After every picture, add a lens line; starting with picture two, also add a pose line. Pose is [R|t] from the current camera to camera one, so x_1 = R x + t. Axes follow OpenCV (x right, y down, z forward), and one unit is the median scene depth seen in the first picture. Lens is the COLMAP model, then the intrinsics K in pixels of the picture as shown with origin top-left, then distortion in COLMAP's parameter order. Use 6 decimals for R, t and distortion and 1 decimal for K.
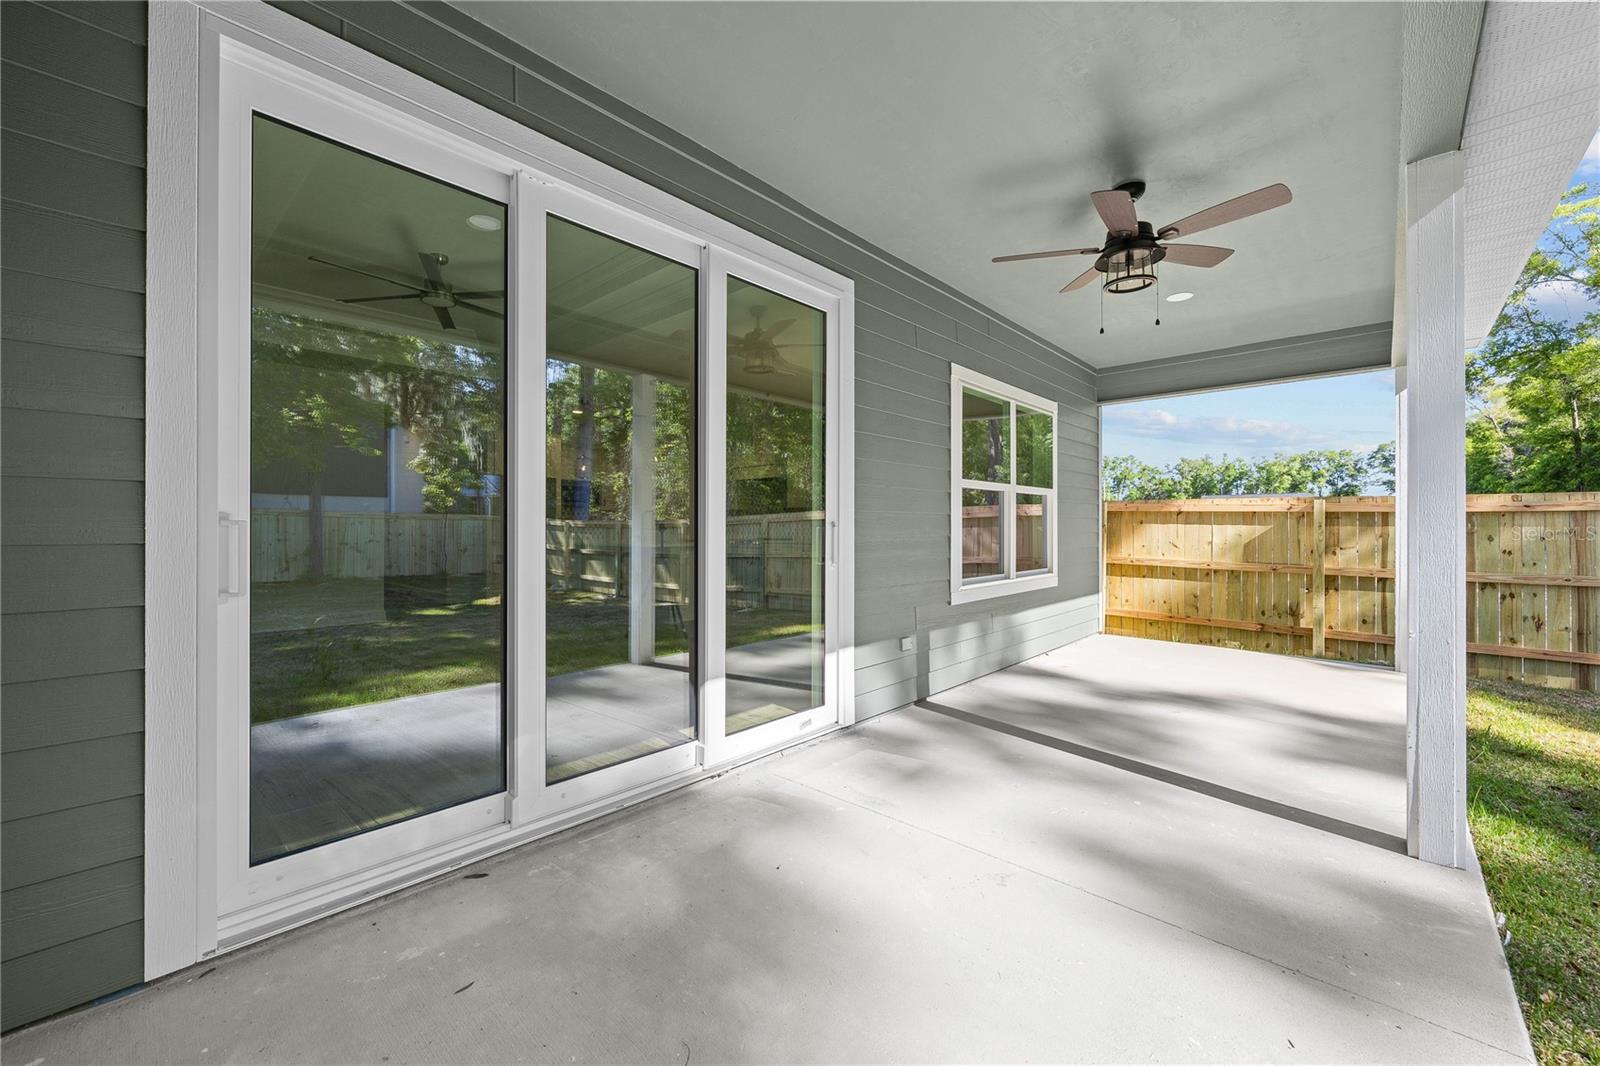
lens RADIAL K [[634.3, 0, 797.7], [0, 634.3, 527.5], [0, 0, 1]] dist [-0.006954, 0.000176]
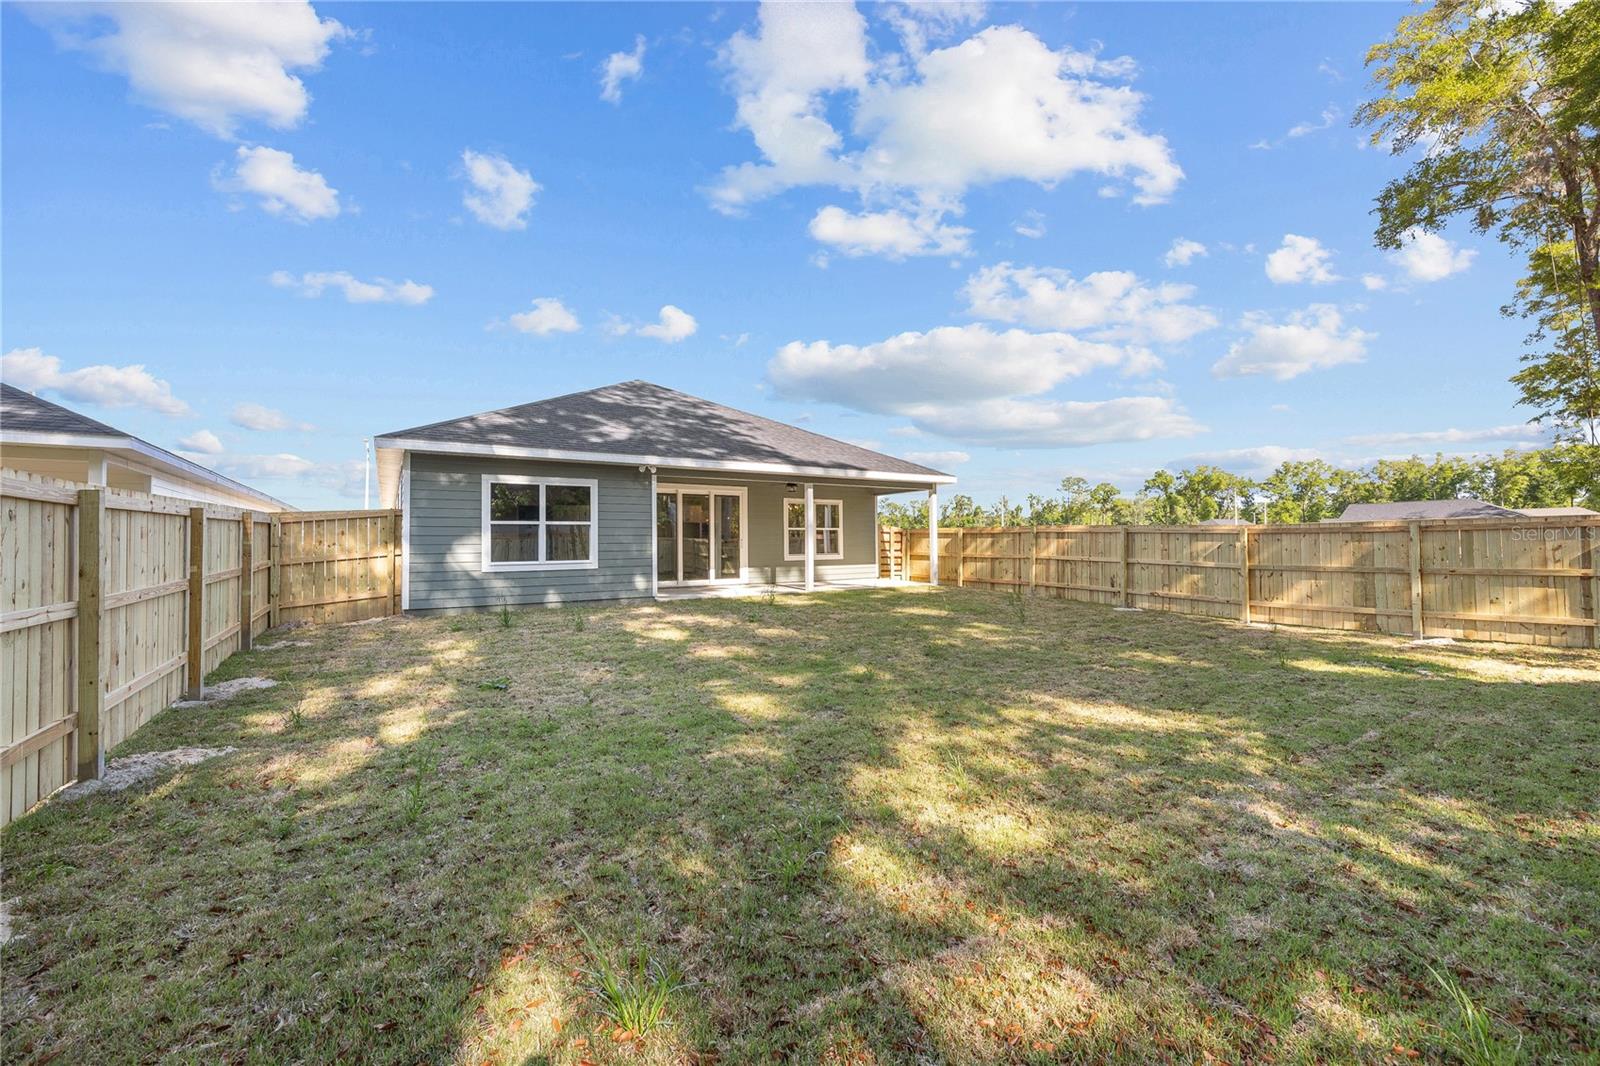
lens RADIAL K [[634.3, 0, 797.7], [0, 634.3, 527.5], [0, 0, 1]] dist [-0.006954, 0.000176]
pose [[0.967939, -0.017619, -0.250566, 0.843195], [0.011155, 0.999568, -0.027192, 0.017409], [0.250937, 0.023525, 0.967717, -1.773101]]
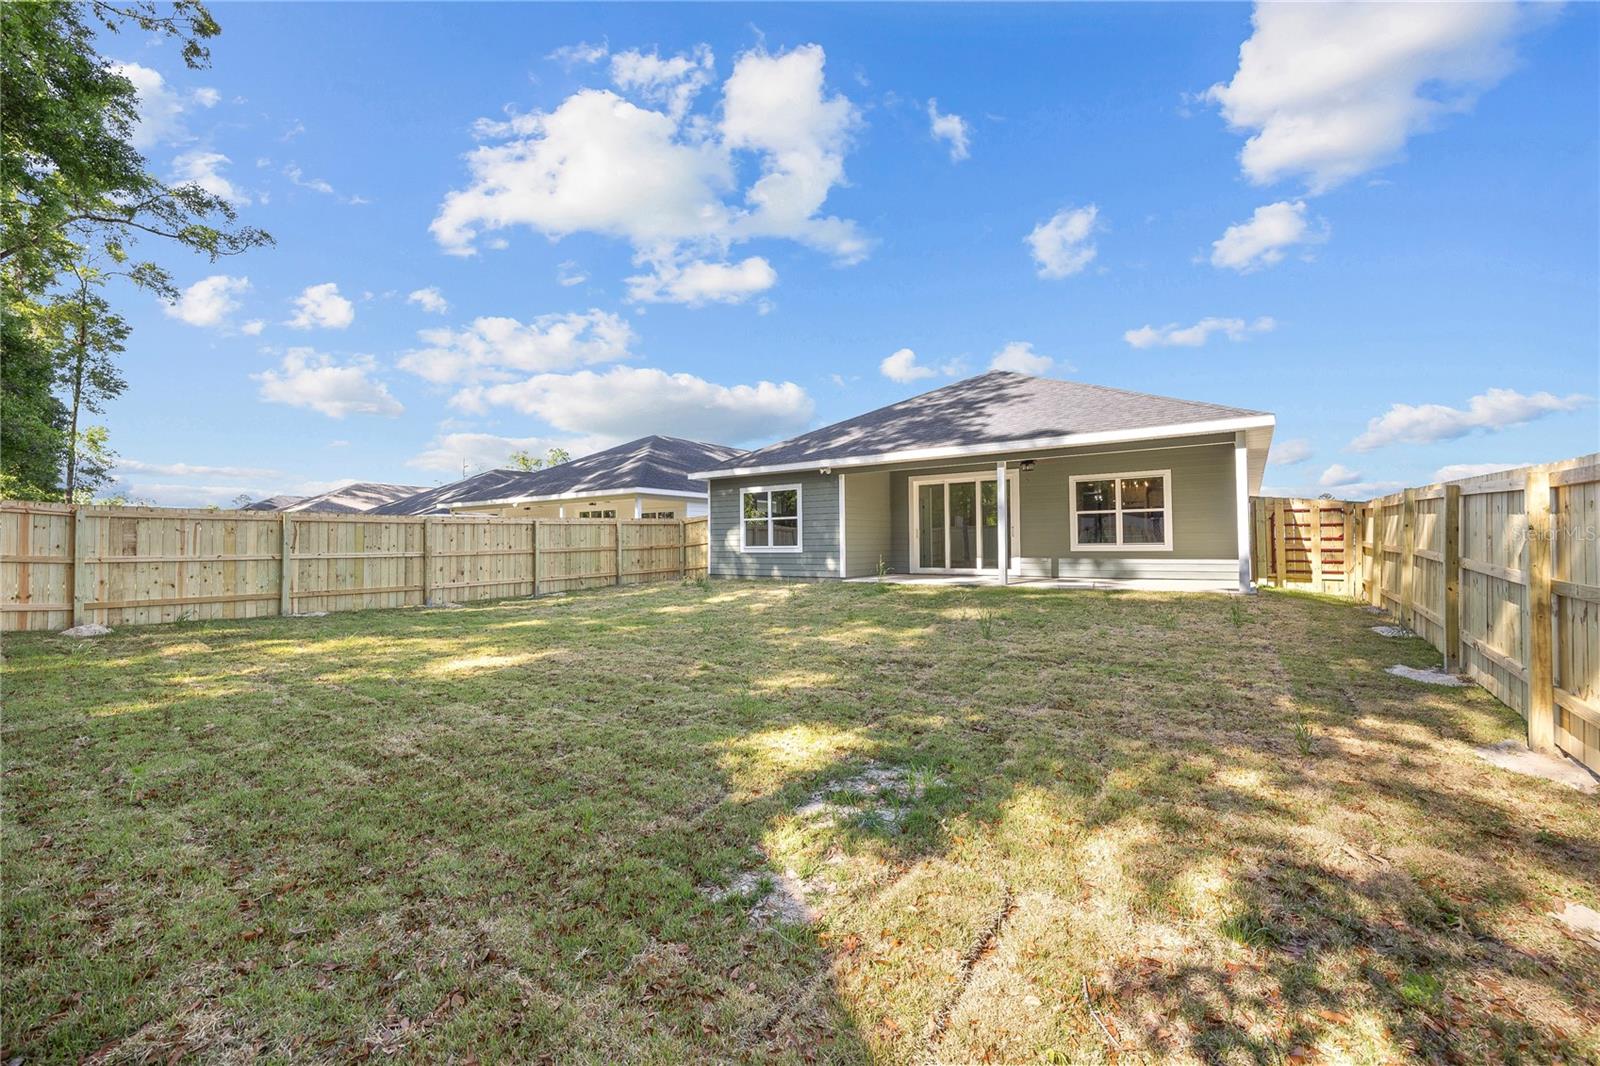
lens RADIAL K [[634.3, 0, 797.7], [0, 634.3, 527.5], [0, 0, 1]] dist [-0.006954, 0.000176]
pose [[0.130149, -0.033317, -0.990934, 2.130582], [0.007901, 0.999438, -0.032566, 0.063138], [0.991463, -0.003591, 0.130339, -0.520828]]
